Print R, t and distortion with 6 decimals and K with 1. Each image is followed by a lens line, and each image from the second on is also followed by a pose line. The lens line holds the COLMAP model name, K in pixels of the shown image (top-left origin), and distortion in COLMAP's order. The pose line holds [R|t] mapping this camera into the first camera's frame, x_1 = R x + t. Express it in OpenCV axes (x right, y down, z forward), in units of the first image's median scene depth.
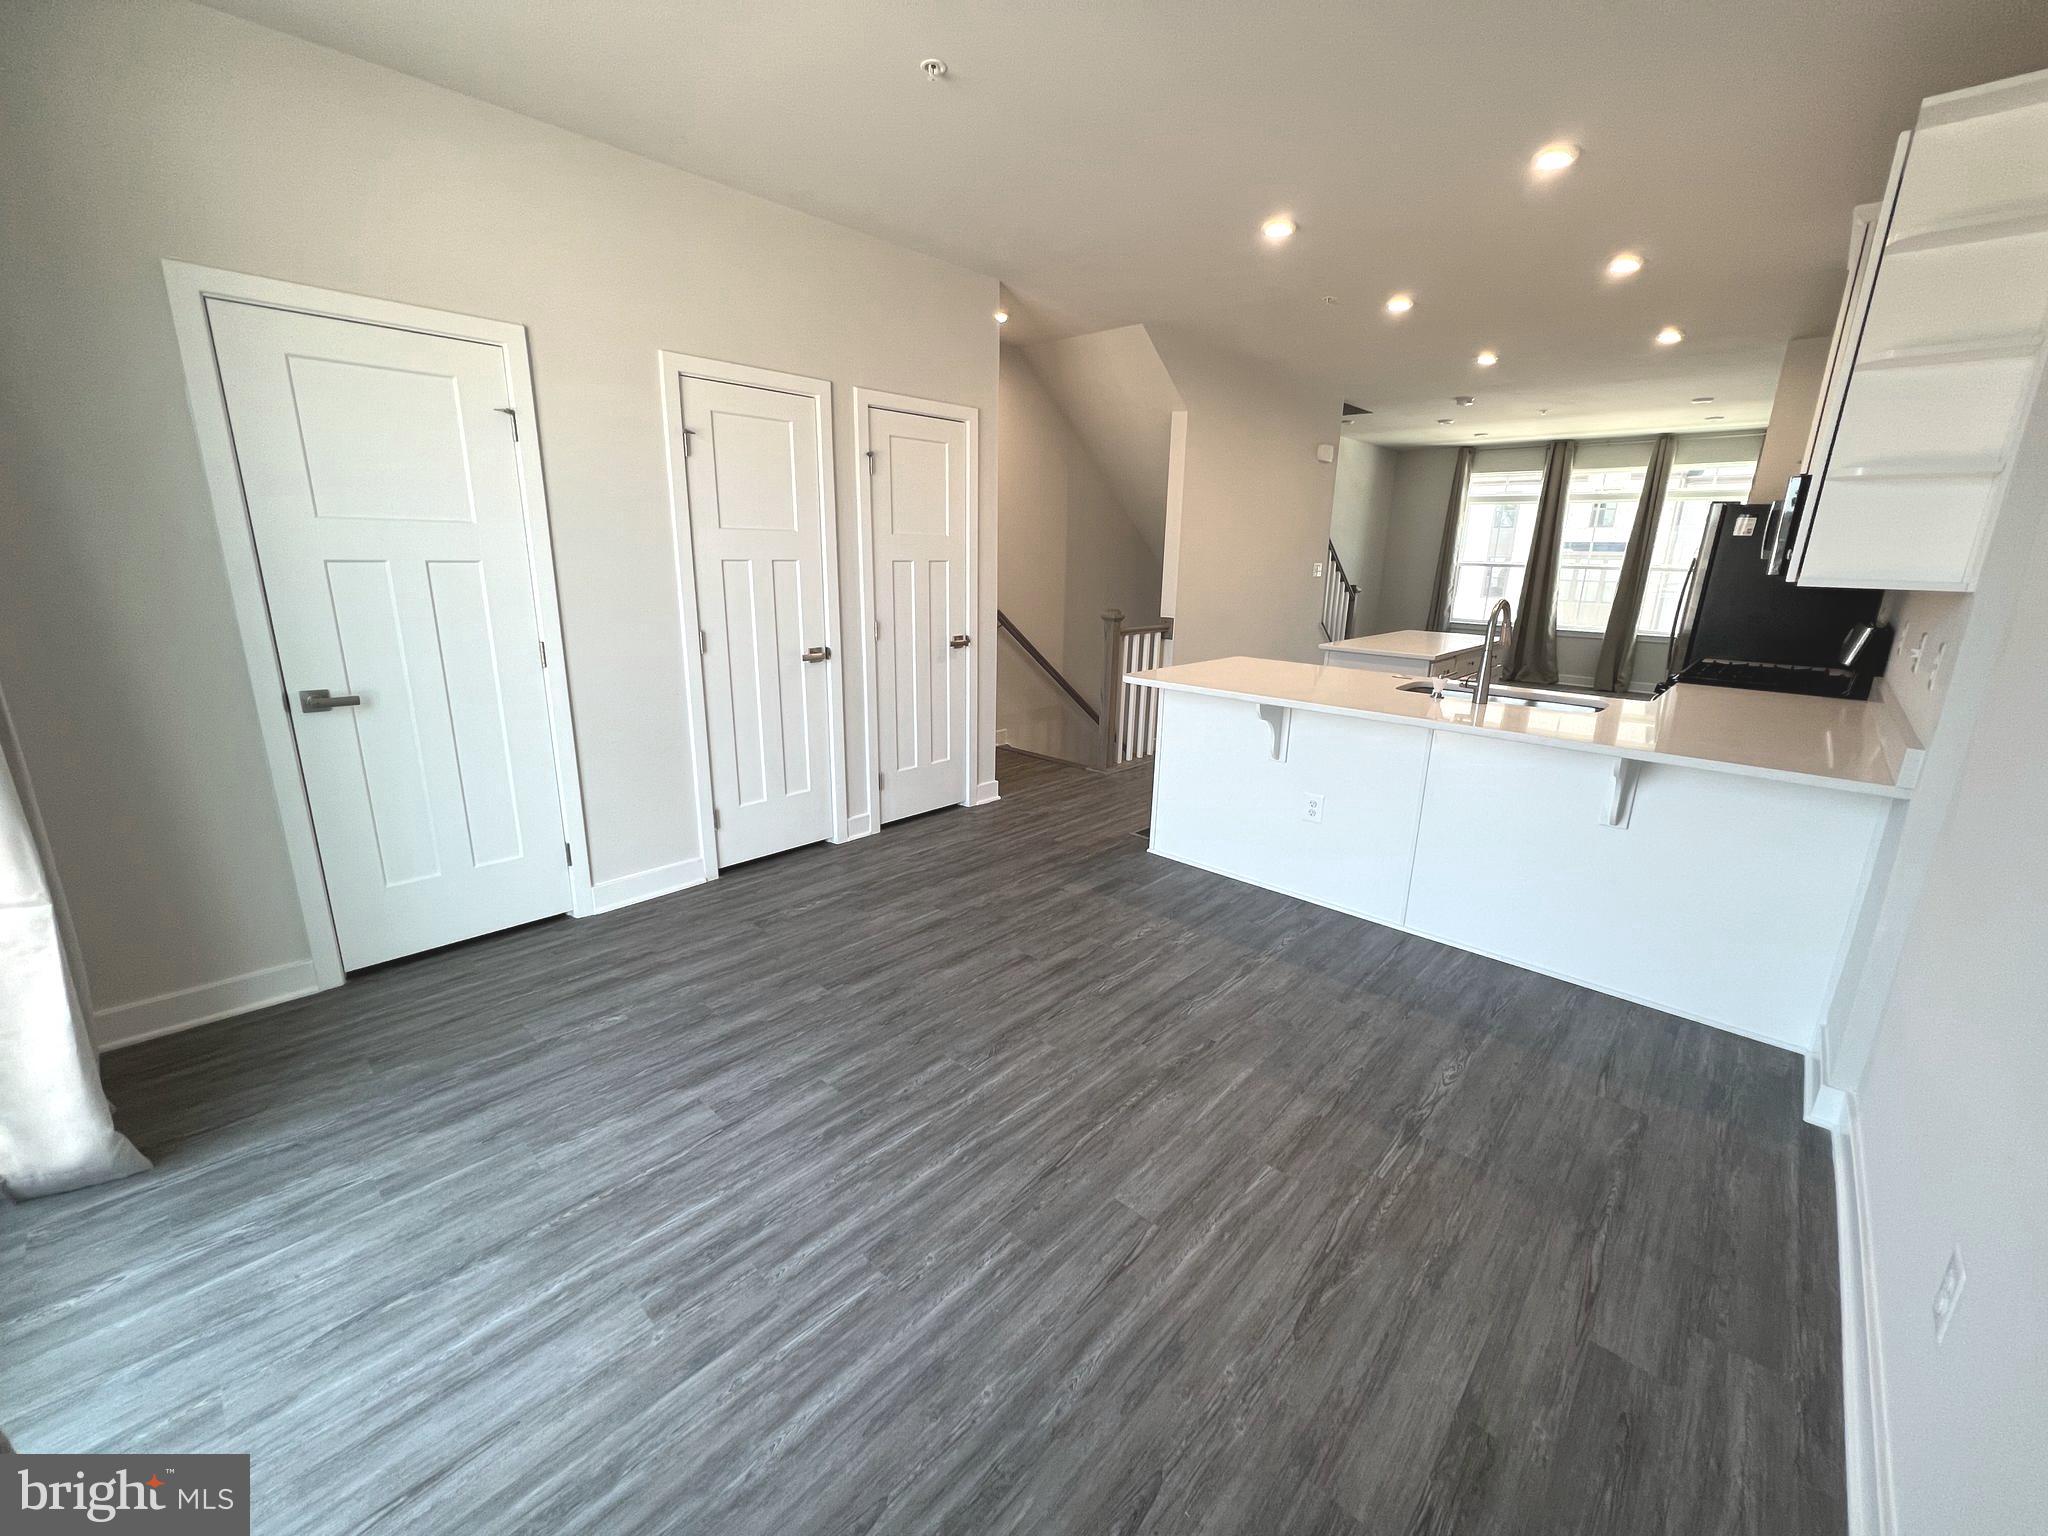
lens RADIAL K [[821.1, 0, 1024.3], [0, 821.1, 764.0], [0, 0, 1]] dist [-0.003144, 0.000702]
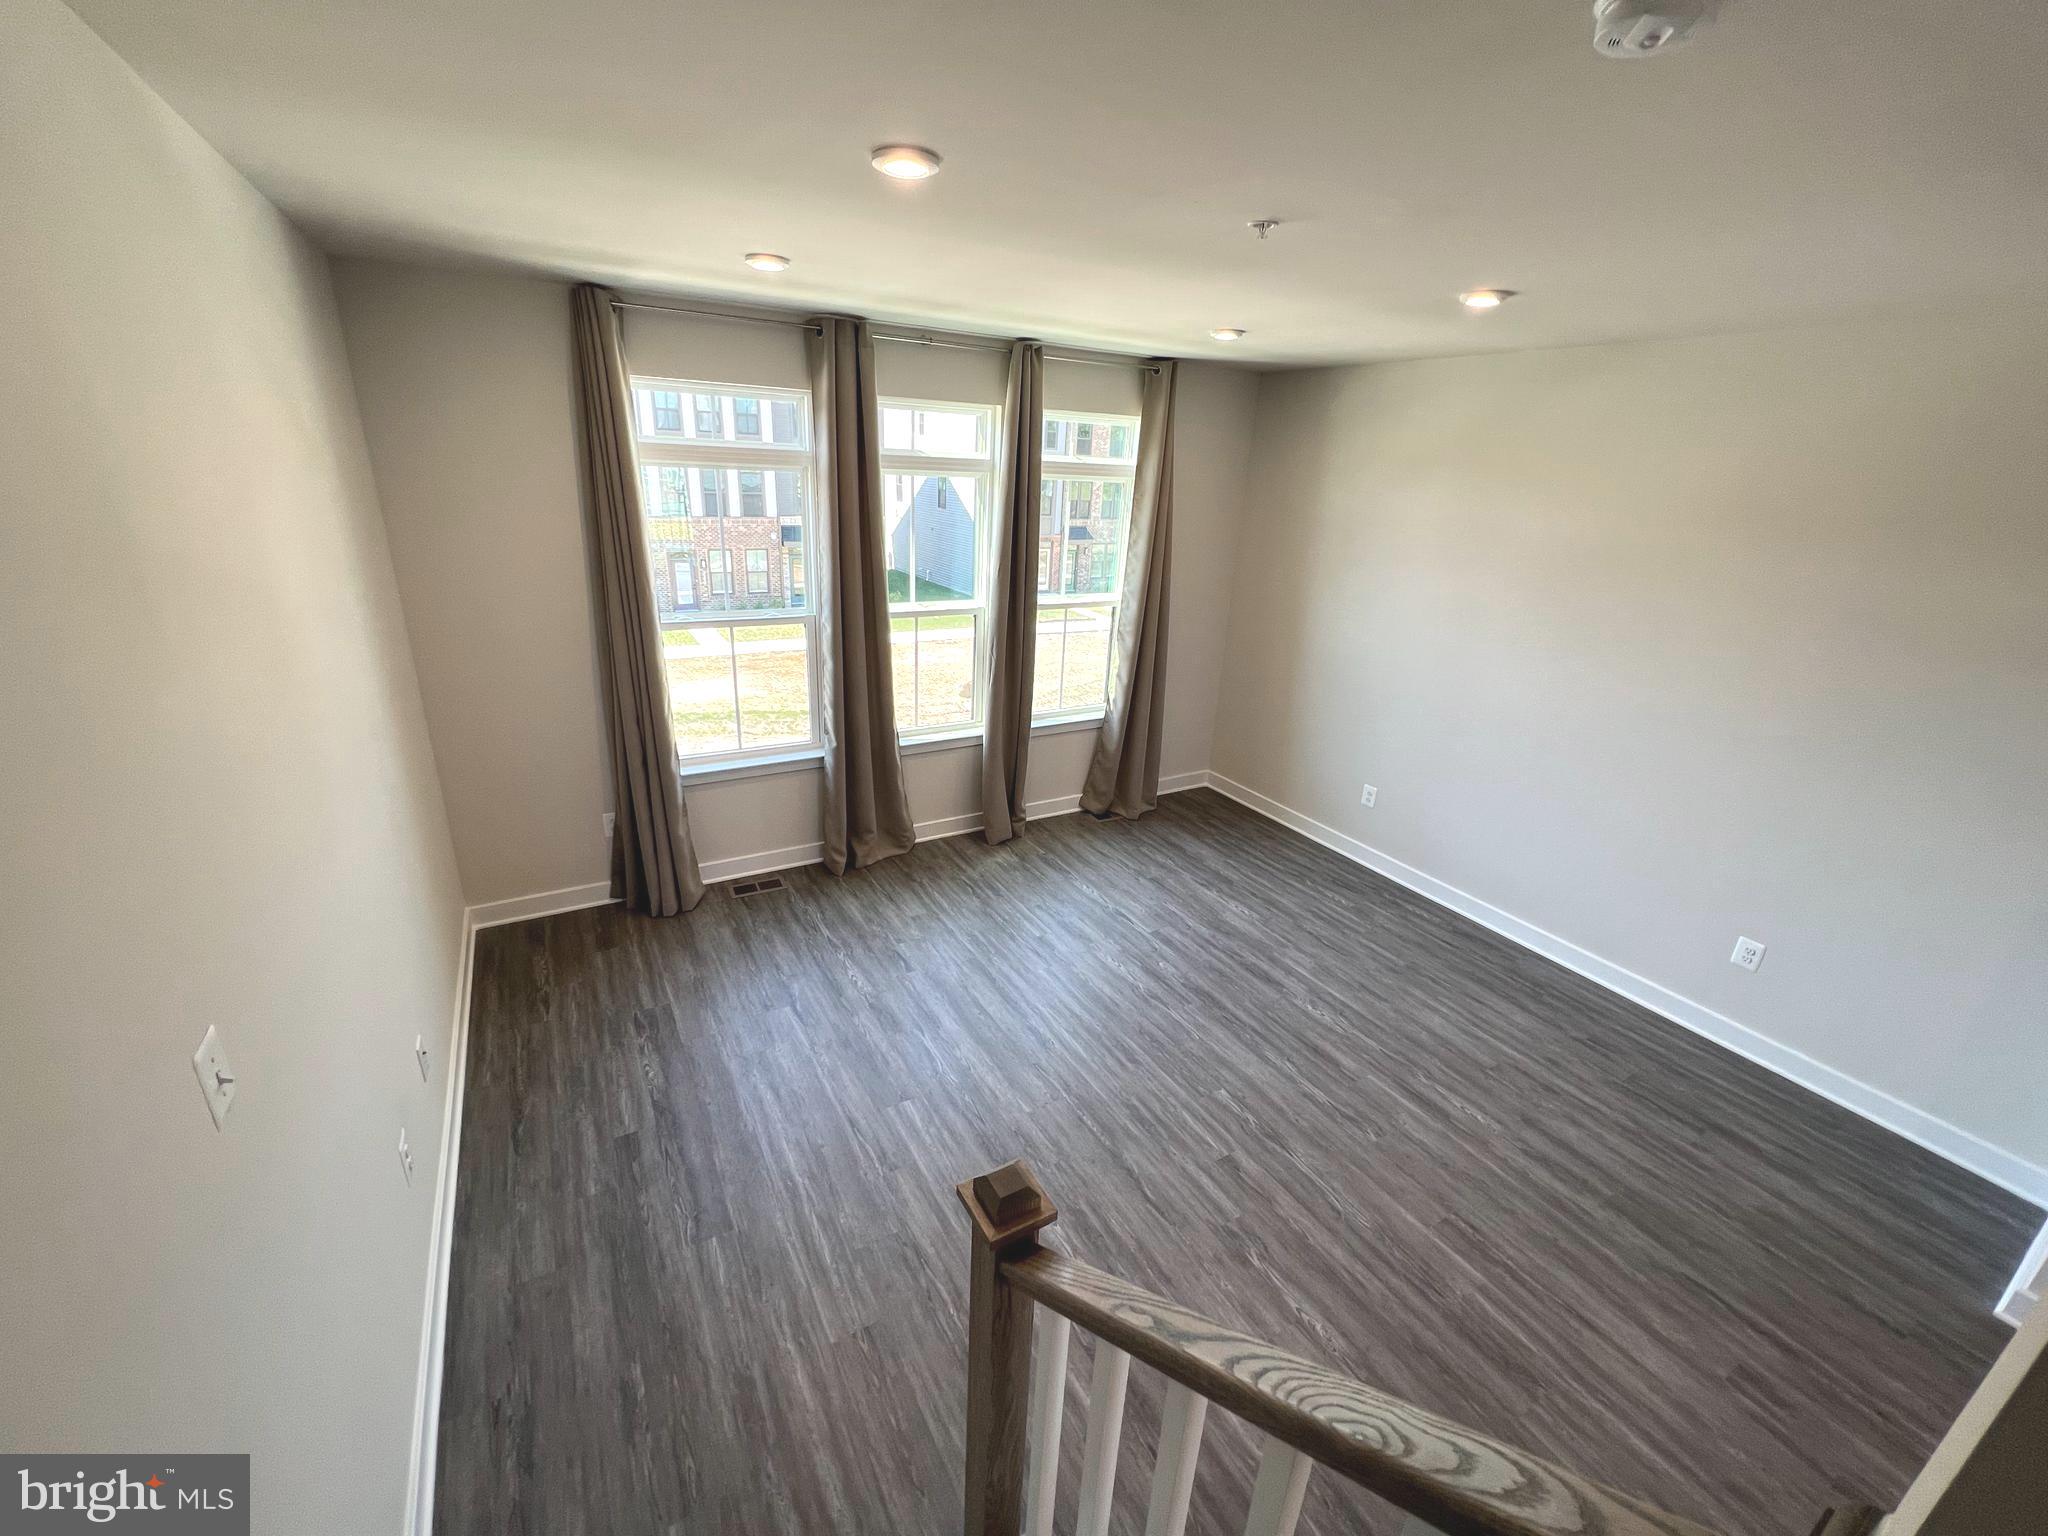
lens RADIAL K [[821.1, 0, 1024.3], [0, 821.1, 764.0], [0, 0, 1]] dist [-0.003144, 0.000702]
pose [[0.289324, -0.337157, 0.895889, 0.605470], [0.201860, 0.936360, 0.287198, -0.696630], [-0.935705, 0.097751, 0.338970, 1.947871]]
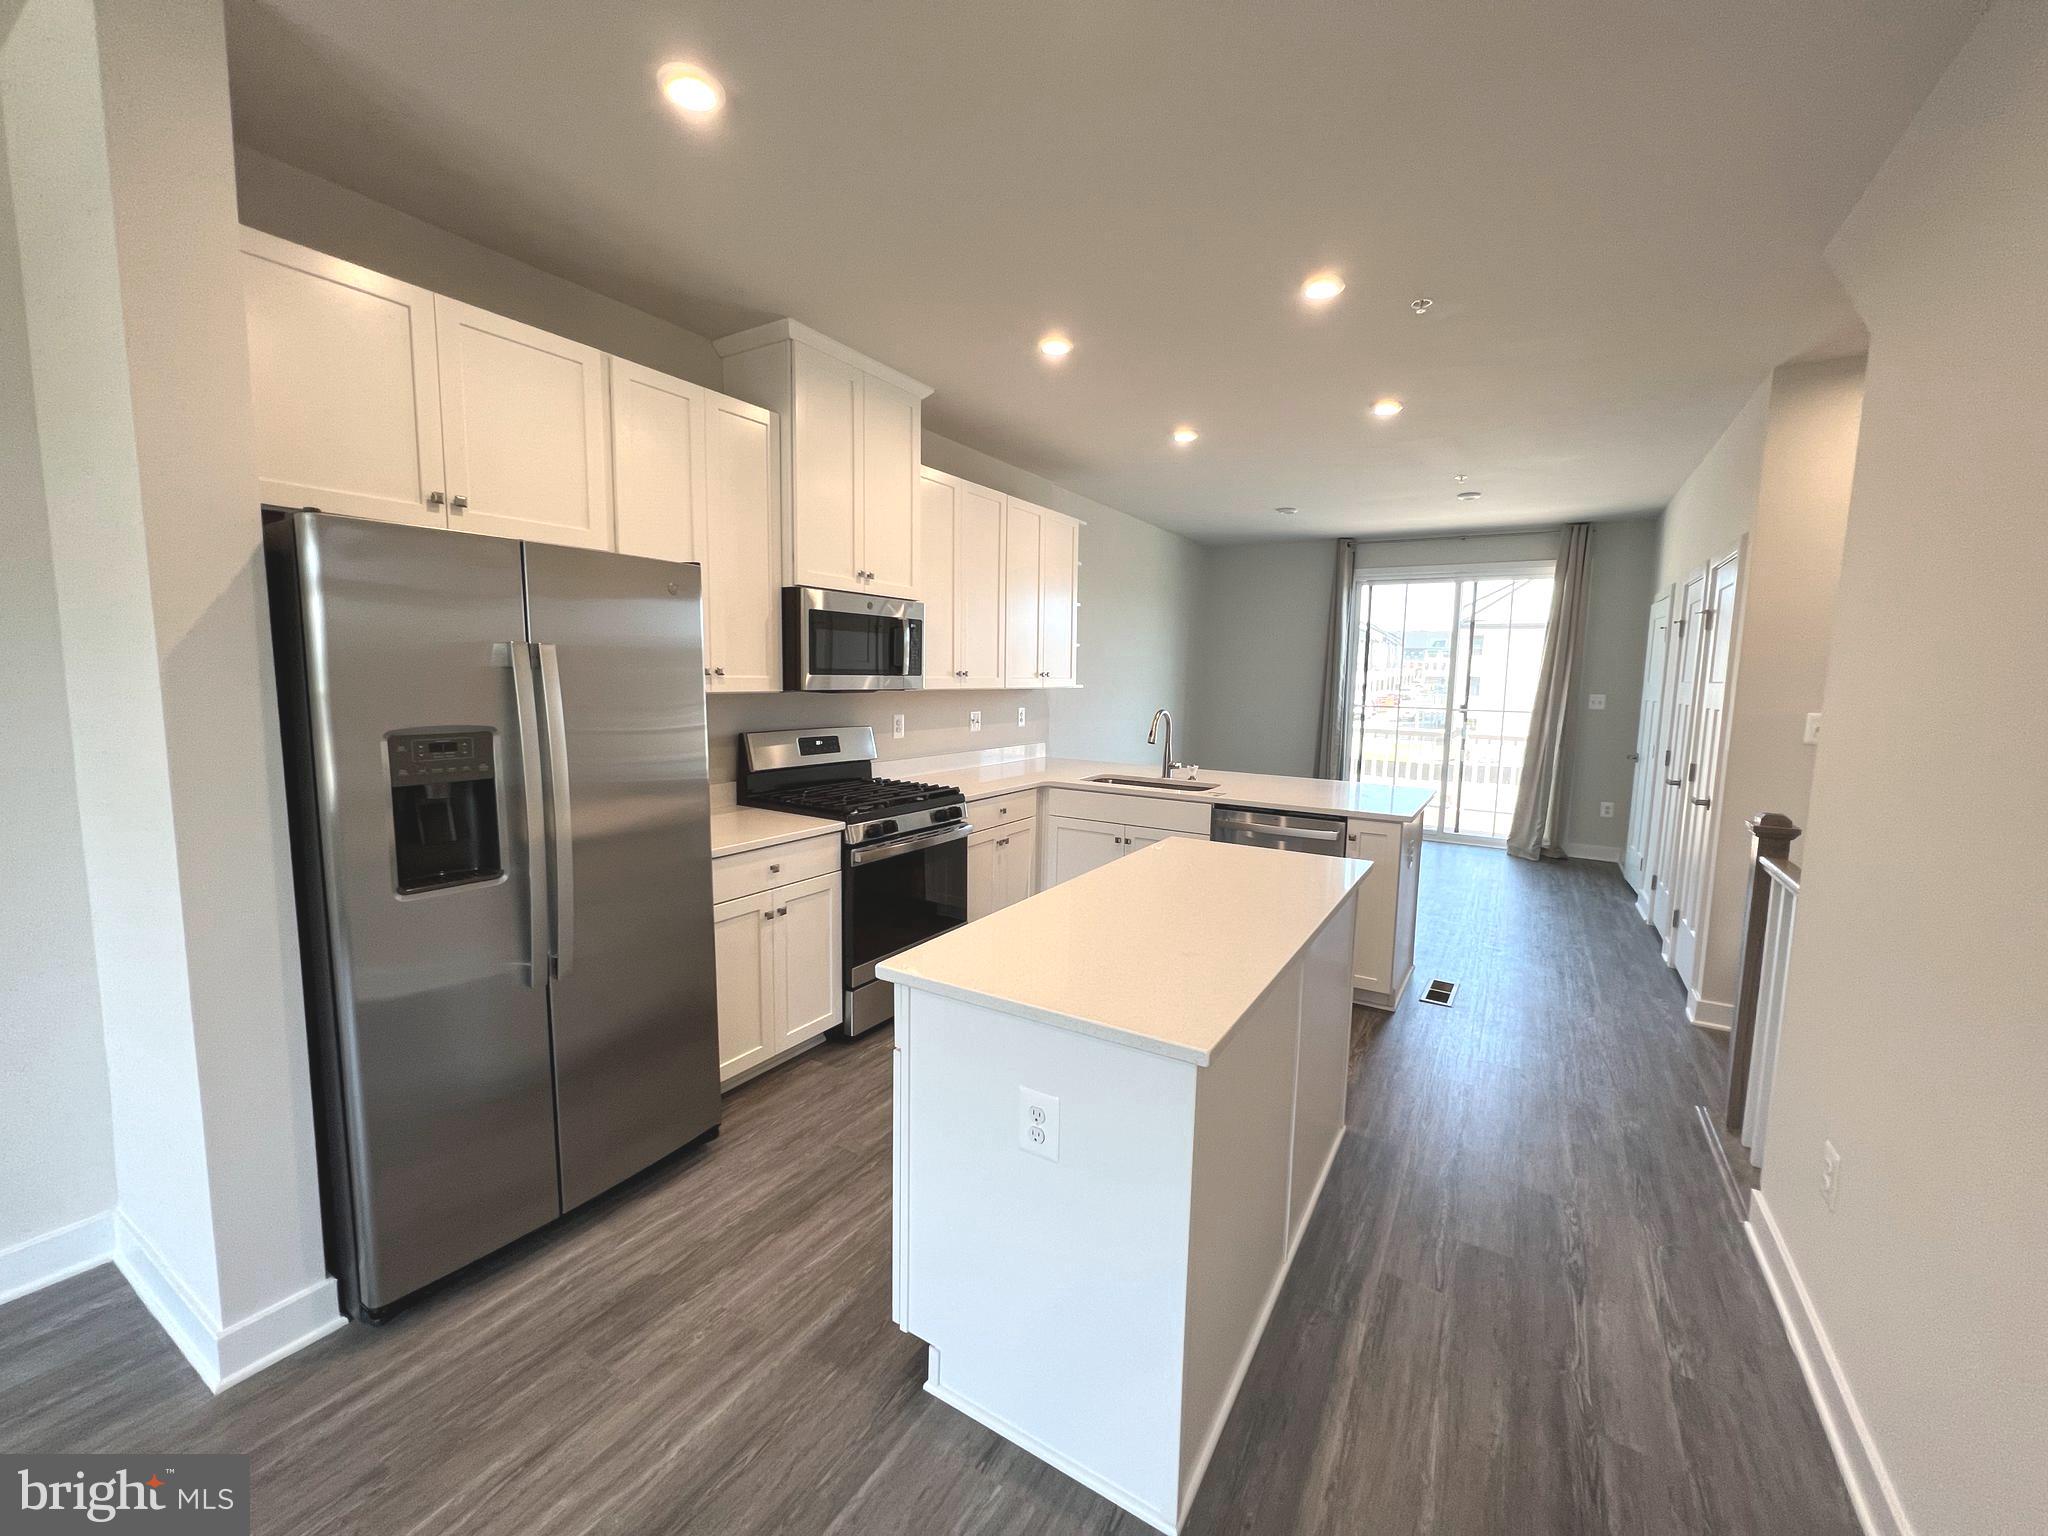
lens RADIAL K [[821.1, 0, 1024.3], [0, 821.1, 764.0], [0, 0, 1]] dist [-0.003144, 0.000702]
pose [[-0.979008, -0.015569, -0.203227, 0.899849], [-0.088064, 0.931519, 0.352870, -0.485392], [0.183816, 0.363359, -0.913336, 1.867313]]
